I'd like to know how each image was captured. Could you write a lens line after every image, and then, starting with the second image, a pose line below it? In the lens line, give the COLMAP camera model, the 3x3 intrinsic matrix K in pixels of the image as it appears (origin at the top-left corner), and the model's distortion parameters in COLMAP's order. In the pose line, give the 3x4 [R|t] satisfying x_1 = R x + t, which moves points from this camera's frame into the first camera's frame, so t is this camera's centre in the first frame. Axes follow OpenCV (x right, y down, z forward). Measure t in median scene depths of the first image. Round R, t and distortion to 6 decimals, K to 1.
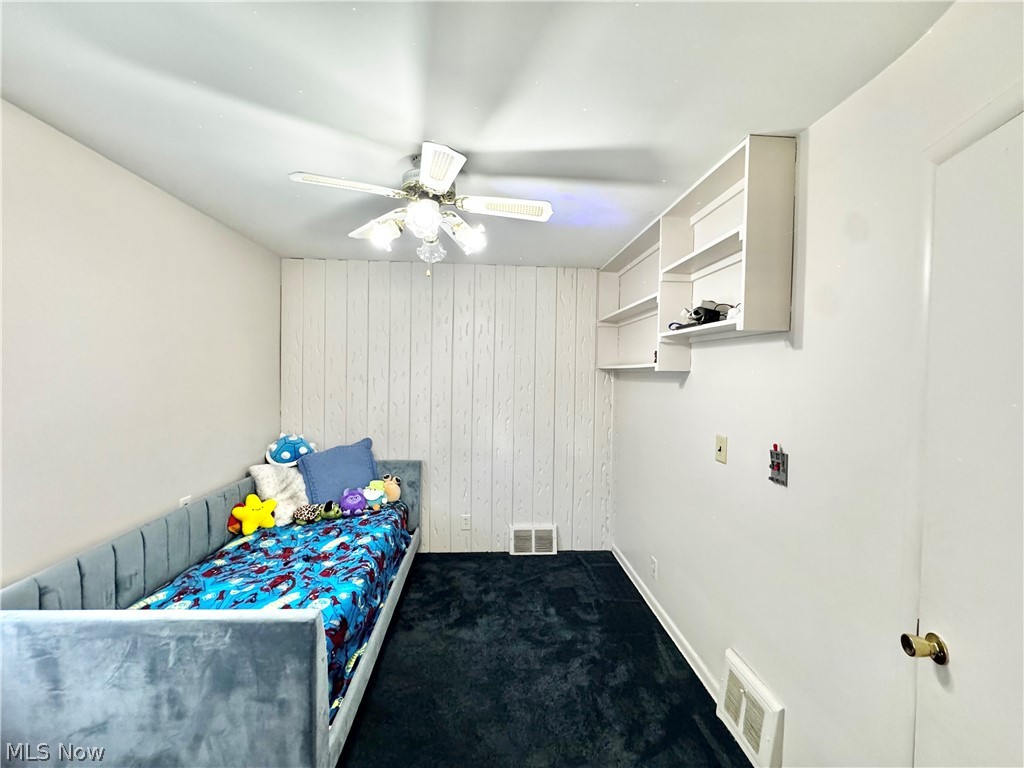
lens RADIAL K [[412.8, 0, 512.0], [0, 412.8, 384.0], [0, 0, 1]] dist [-0.001712, 0.000330]
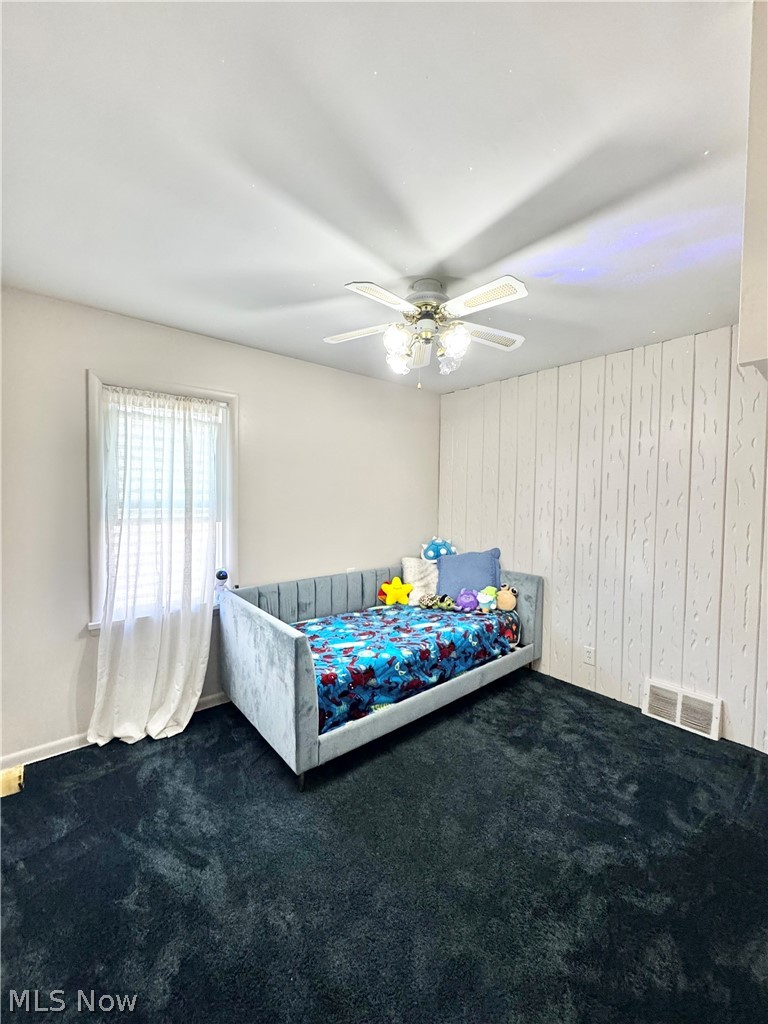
lens RADIAL K [[412.8, 0, 384.0], [0, 412.8, 512.0], [0, 0, 1]] dist [-0.001712, 0.000330]
pose [[0.587301, 0.021993, -0.809070, 0.401970], [-0.021511, 0.999702, 0.011561, 0.038143], [0.809083, 0.010614, 0.587599, 0.163261]]
